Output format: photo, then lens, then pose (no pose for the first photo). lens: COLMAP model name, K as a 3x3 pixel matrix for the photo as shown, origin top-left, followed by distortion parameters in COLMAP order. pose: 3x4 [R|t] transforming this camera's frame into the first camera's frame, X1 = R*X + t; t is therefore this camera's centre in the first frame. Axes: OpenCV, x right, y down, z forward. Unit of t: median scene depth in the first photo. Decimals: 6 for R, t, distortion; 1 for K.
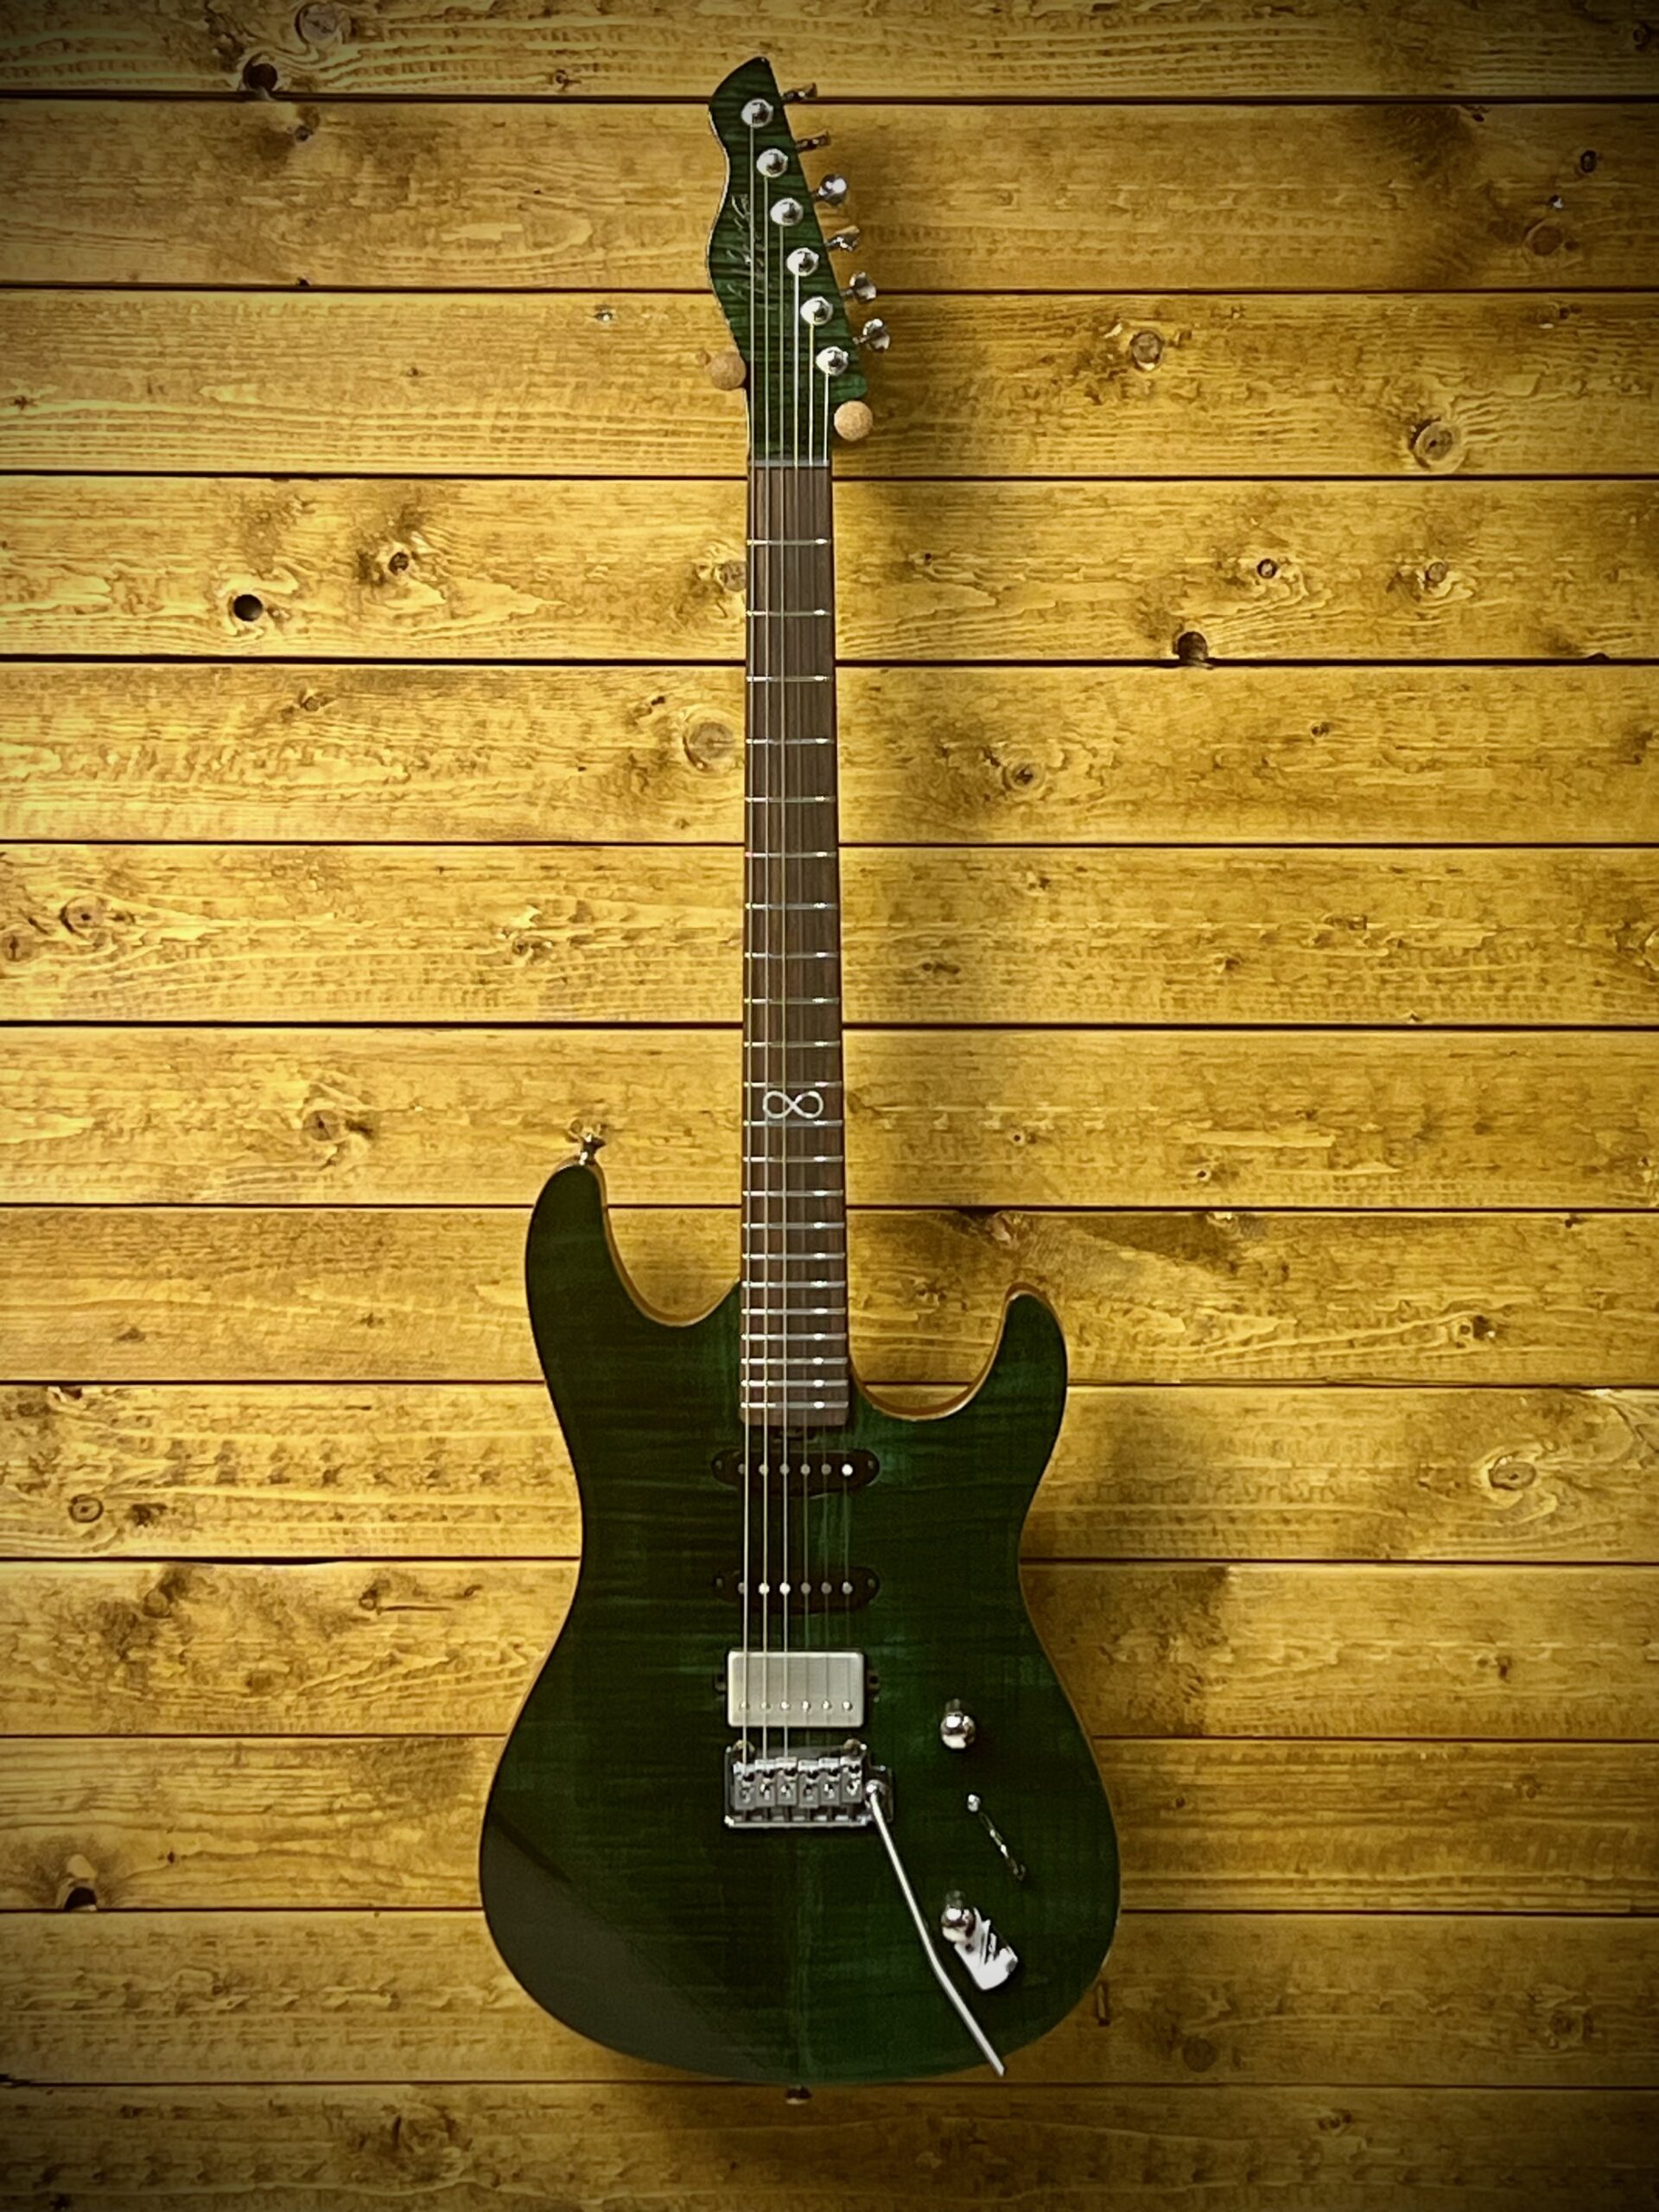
lens RADIAL K [[4608.0, 0, 840.2], [0, 4608.0, 1071.9], [0, 0, 1]] dist [0.178757, 0.000000]
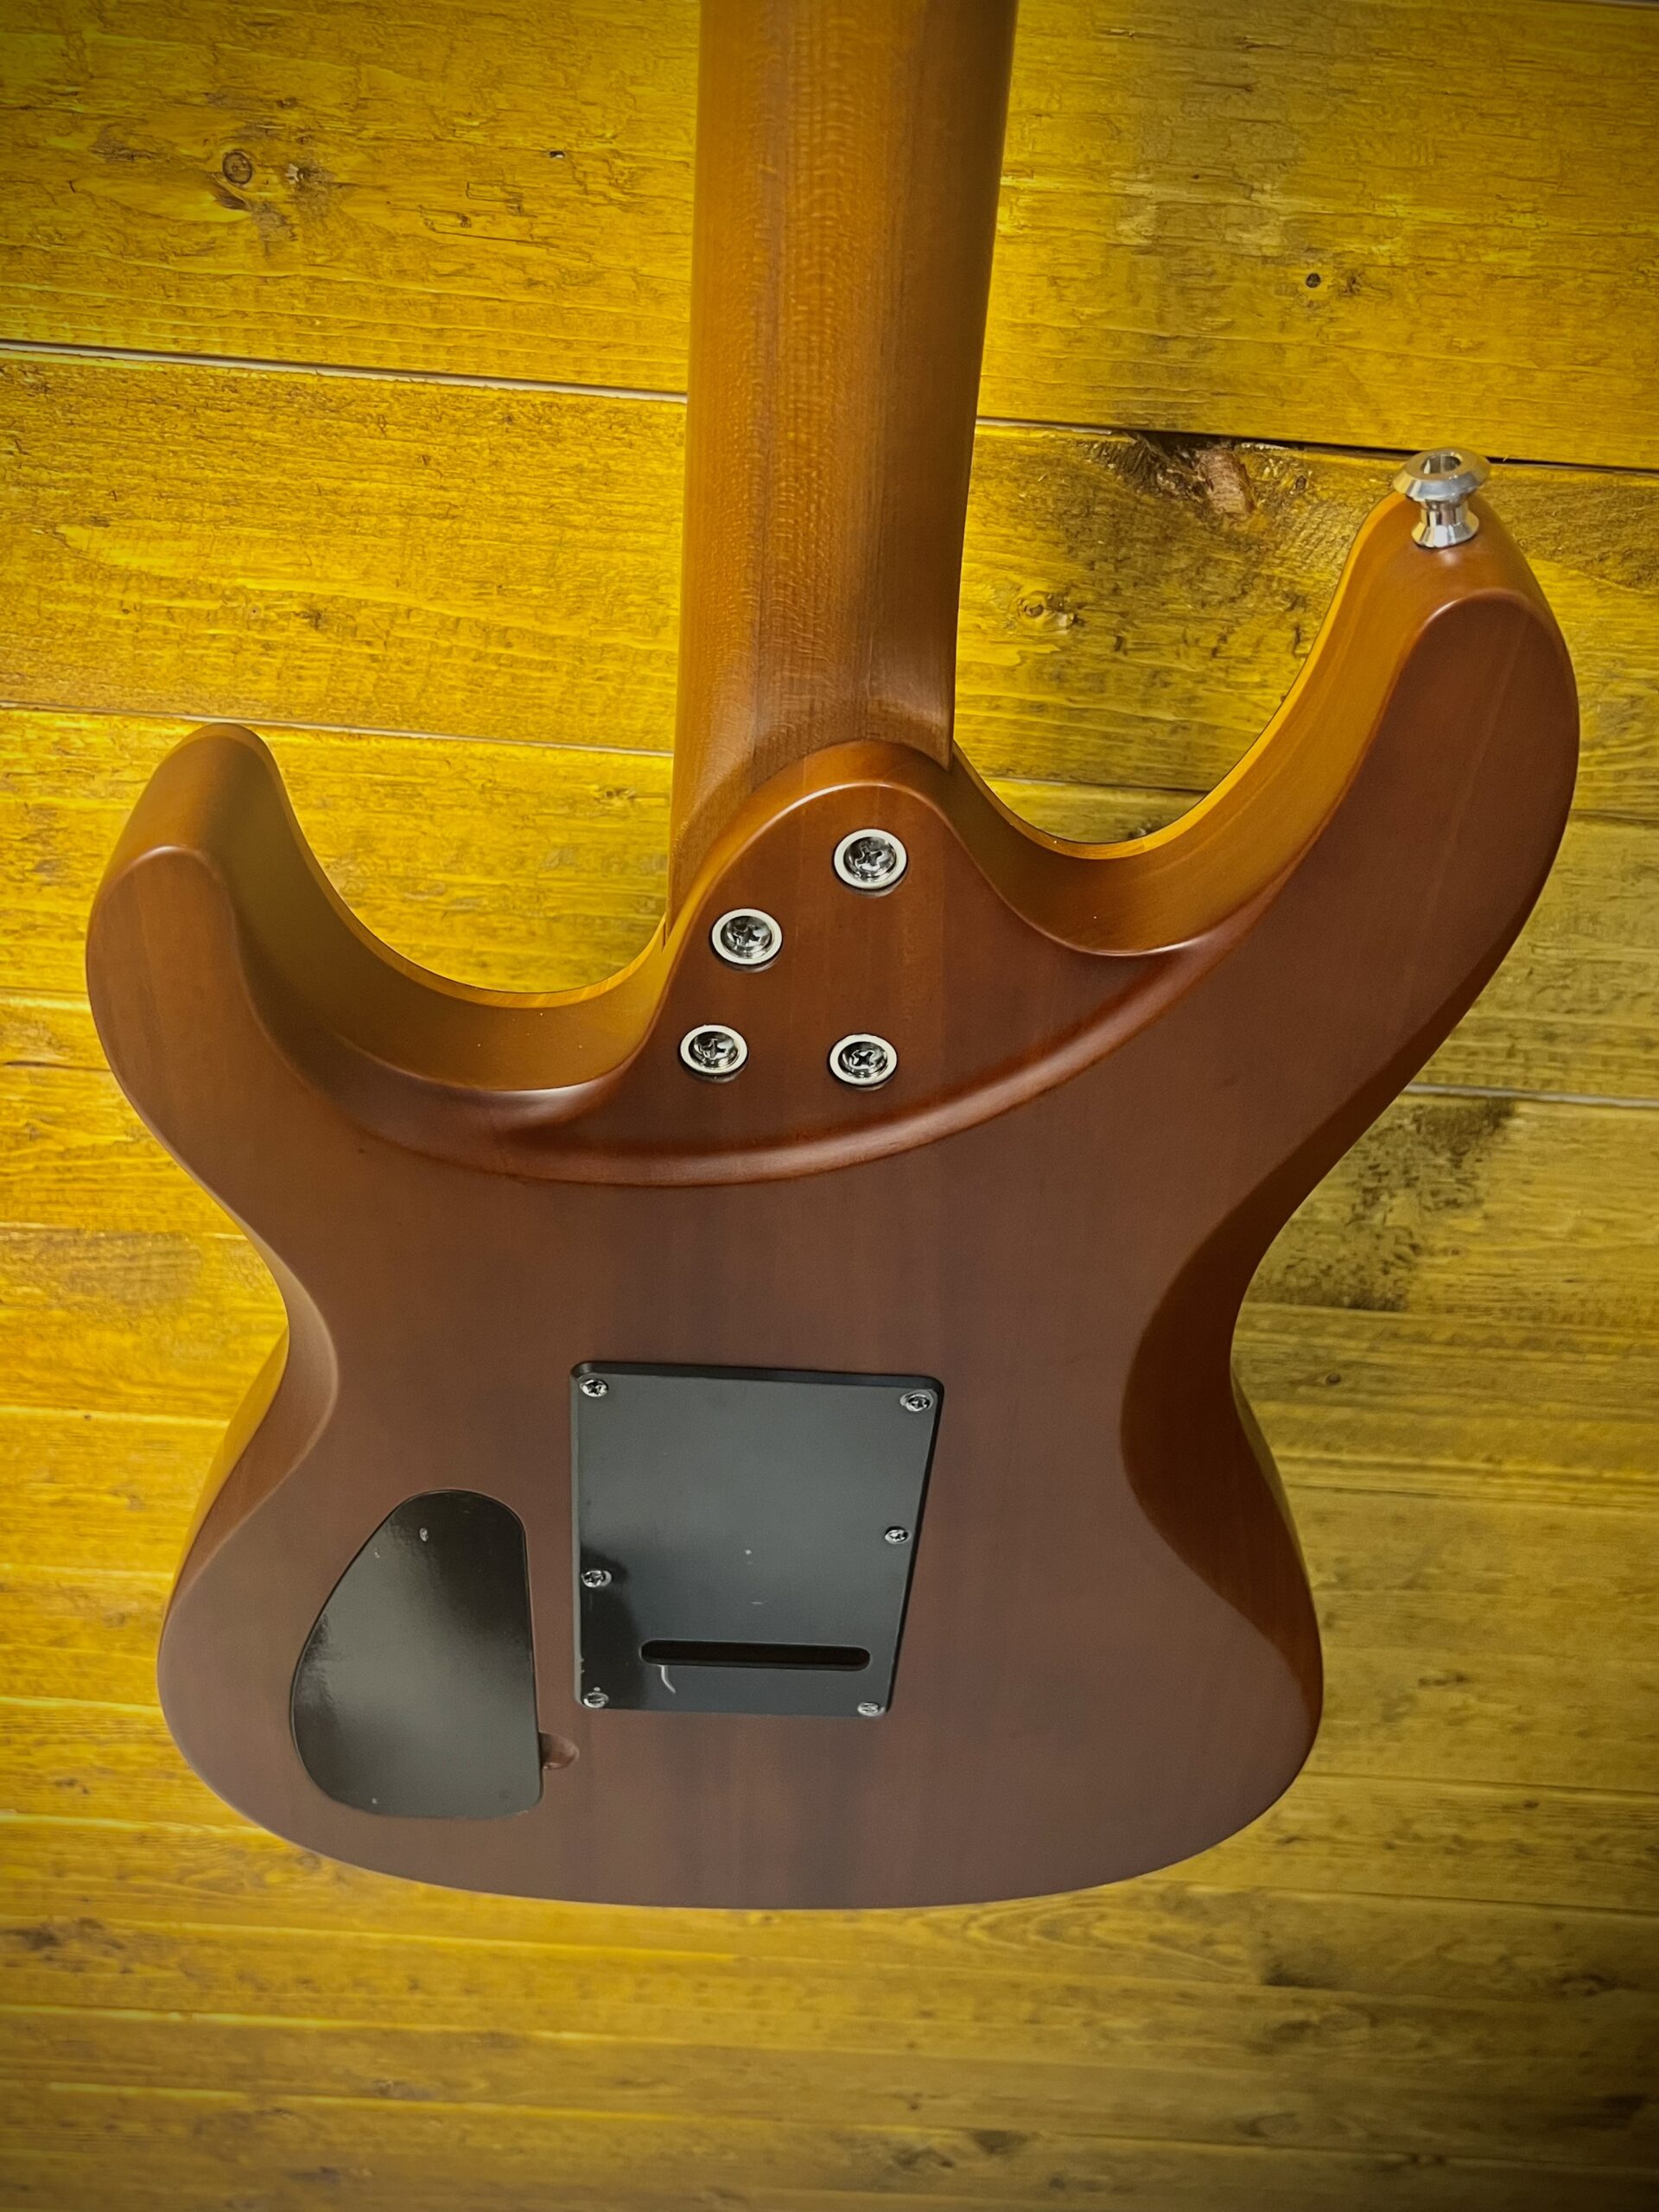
lens RADIAL K [[2043.6, 0, 830.5], [0, 2043.6, 1149.6], [0, 0, 1]] dist [0.012210, 0.000000]
pose [[0.997603, 0.063750, 0.026914, -0.004772], [-0.067191, 0.799388, 0.597046, -0.029998], [0.016547, -0.597423, 0.801755, 0.804223]]
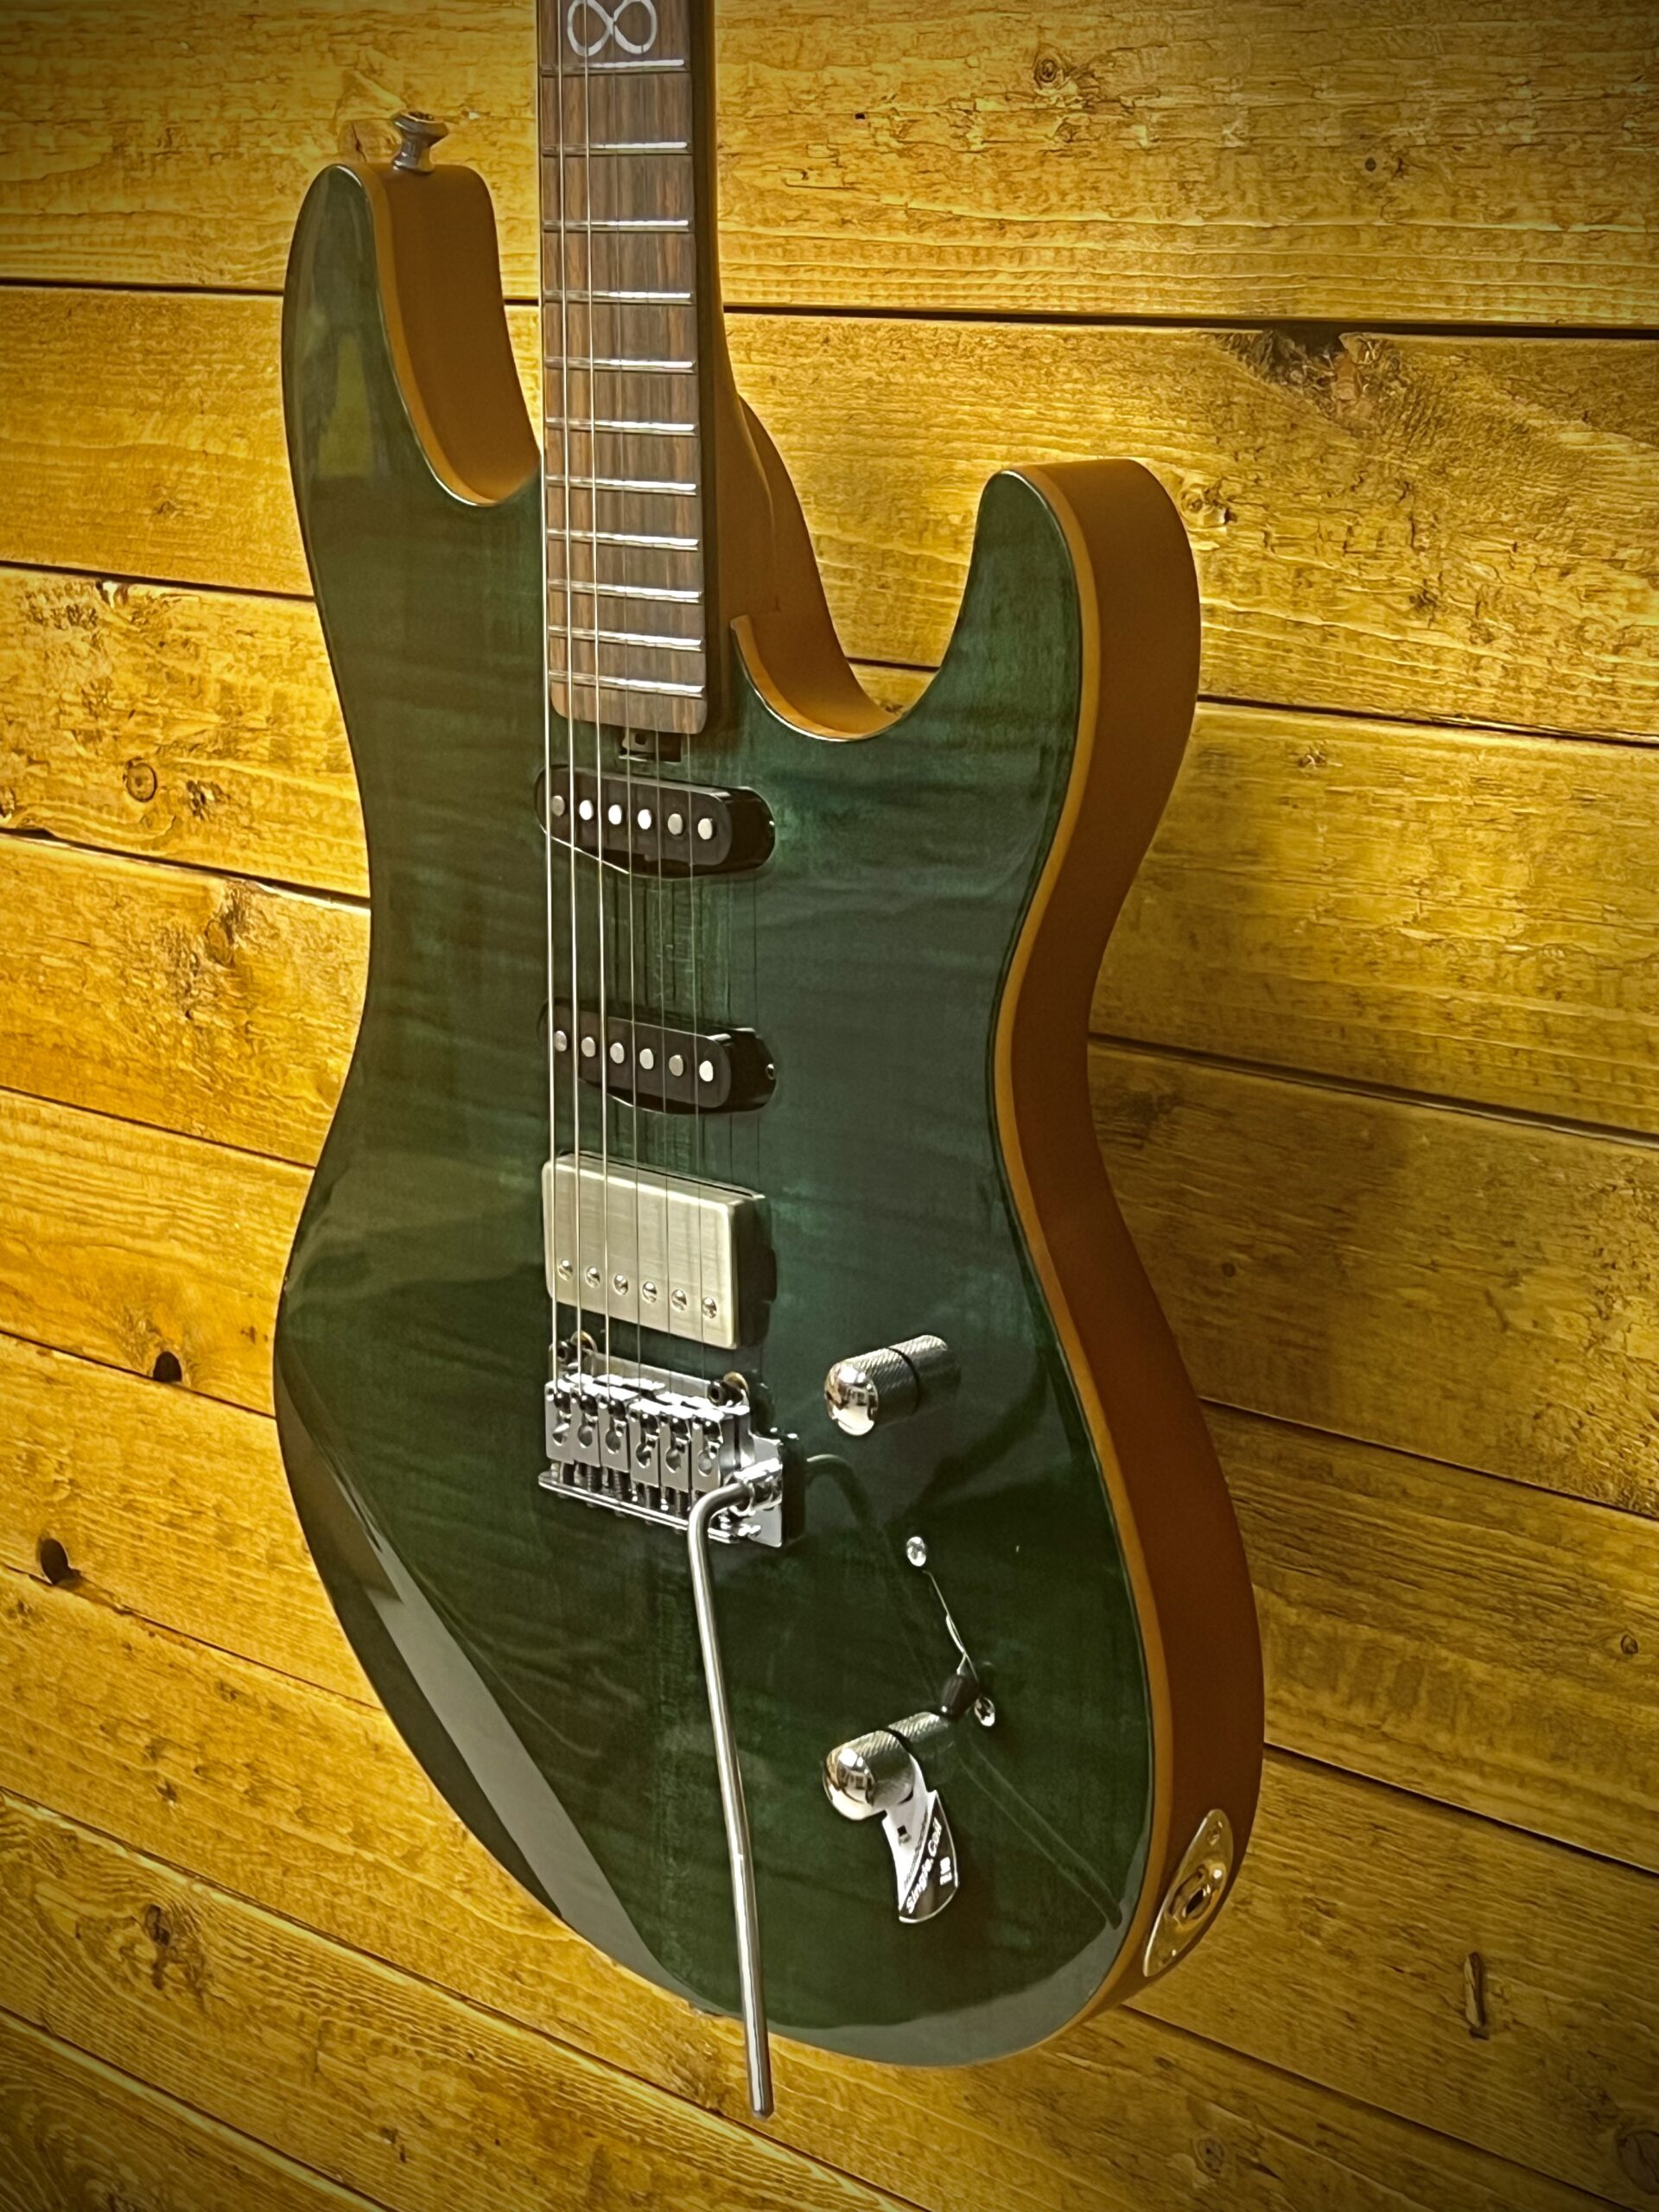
lens RADIAL K [[3788.6, 0, 838.2], [0, 3788.6, 1149.3], [0, 0, 1]] dist [0.104999, 0.000000]
pose [[0.742412, 0.162139, -0.650027, 0.258927], [-0.058058, 0.982192, 0.178683, 0.045257], [0.667423, -0.094917, 0.738605, 0.677195]]
